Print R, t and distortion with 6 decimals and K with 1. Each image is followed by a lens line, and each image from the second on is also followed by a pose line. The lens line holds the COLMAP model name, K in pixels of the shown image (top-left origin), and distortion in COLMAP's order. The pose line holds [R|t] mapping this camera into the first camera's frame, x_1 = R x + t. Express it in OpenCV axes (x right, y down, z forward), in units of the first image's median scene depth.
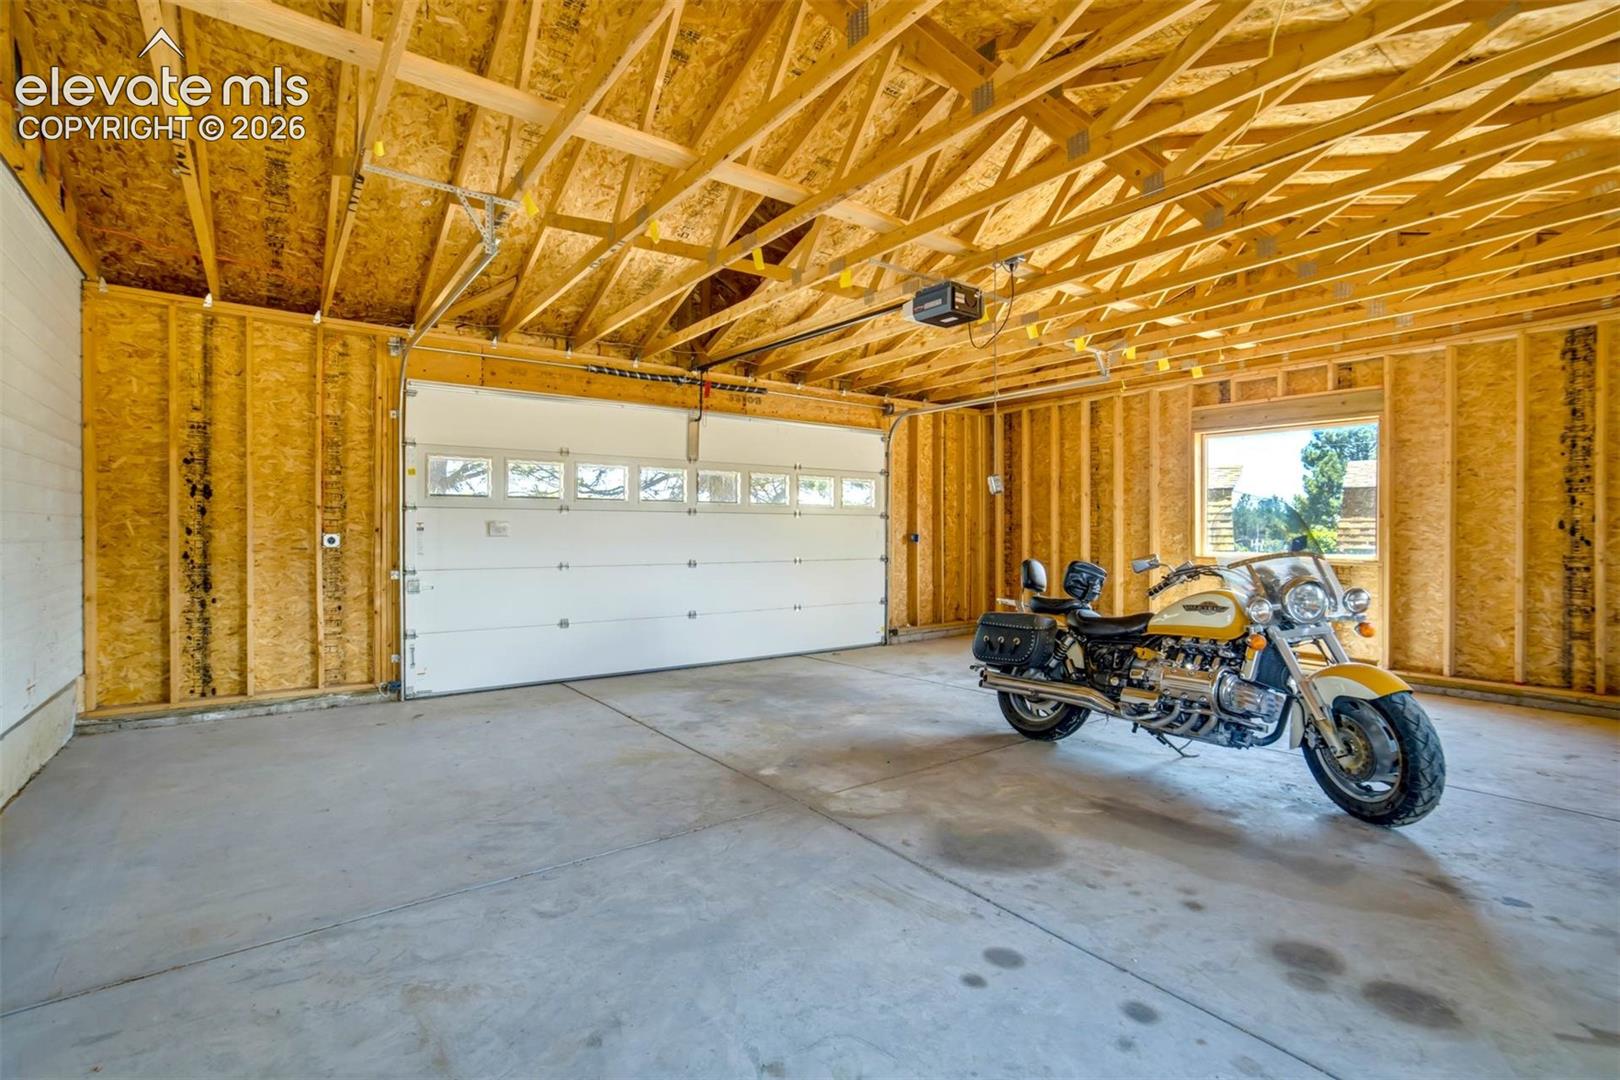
lens RADIAL K [[752.5, 0, 814.2], [0, 752.5, 538.2], [0, 0, 1]] dist [-0.012563, 0.000676]
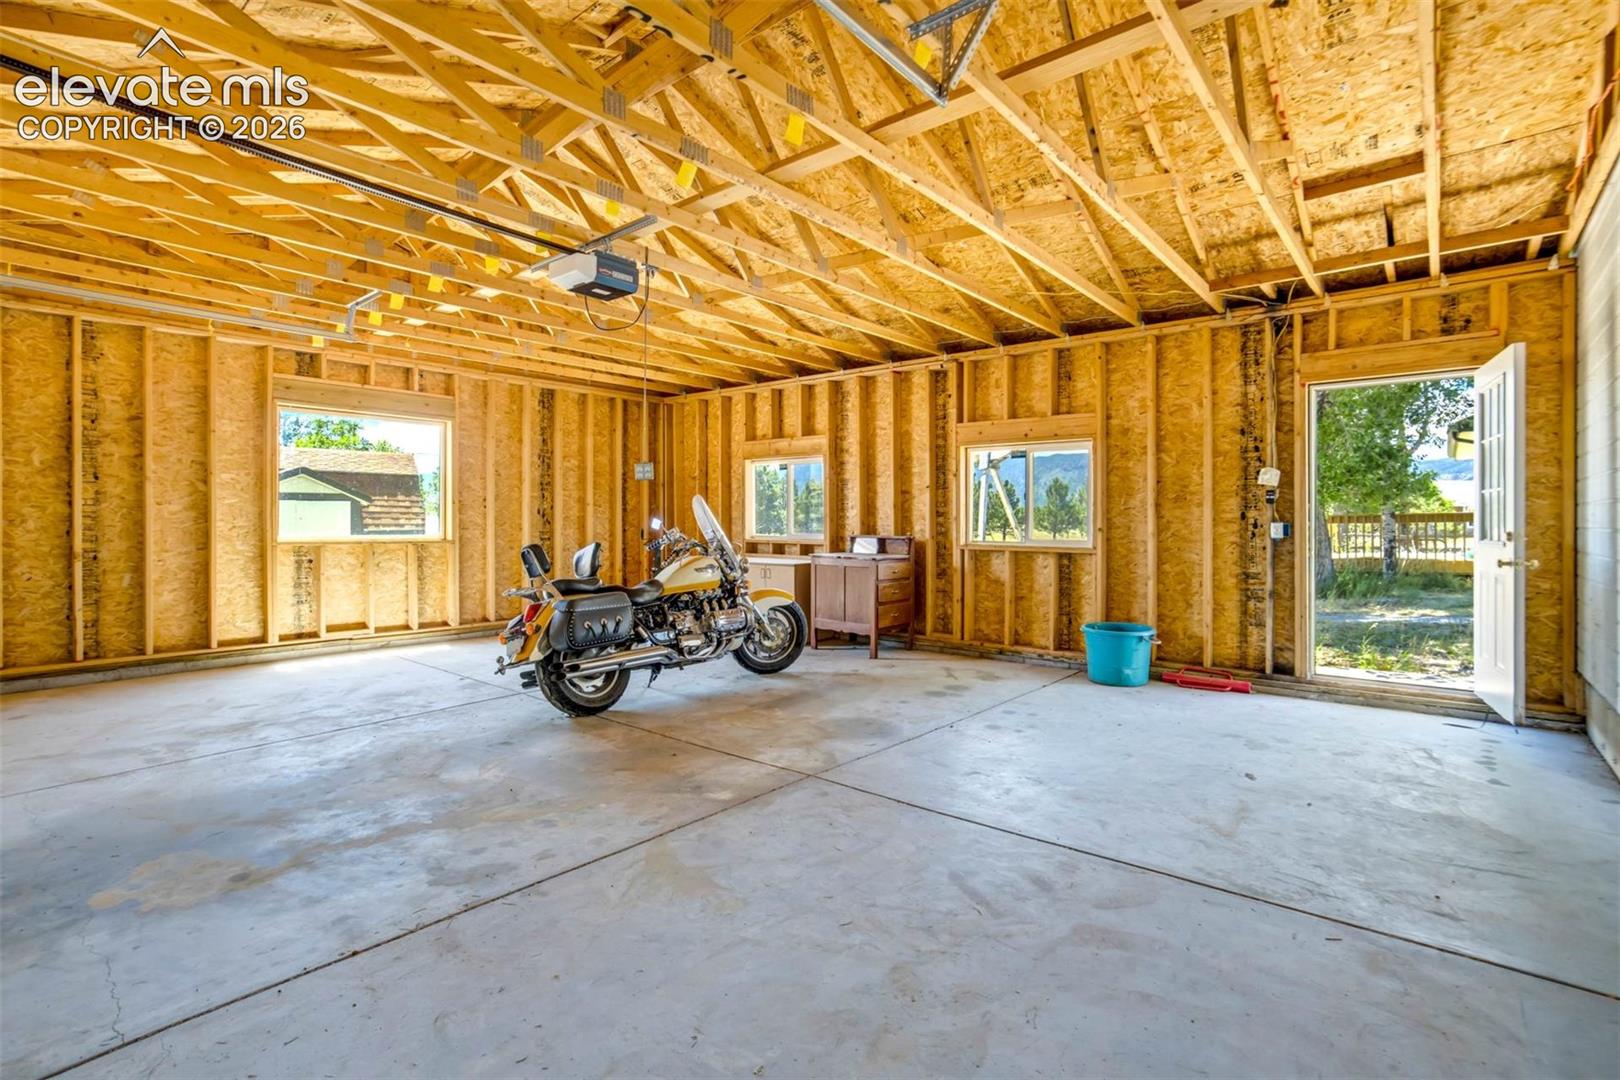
lens RADIAL K [[752.5, 0, 814.0], [0, 752.5, 531.6], [0, 0, 1]] dist [-0.012563, 0.000676]
pose [[-0.238638, -0.013554, 0.971014, -0.908810], [-0.004287, 0.999908, 0.012904, 0.000682], [-0.971099, -0.001083, -0.238674, 1.105493]]
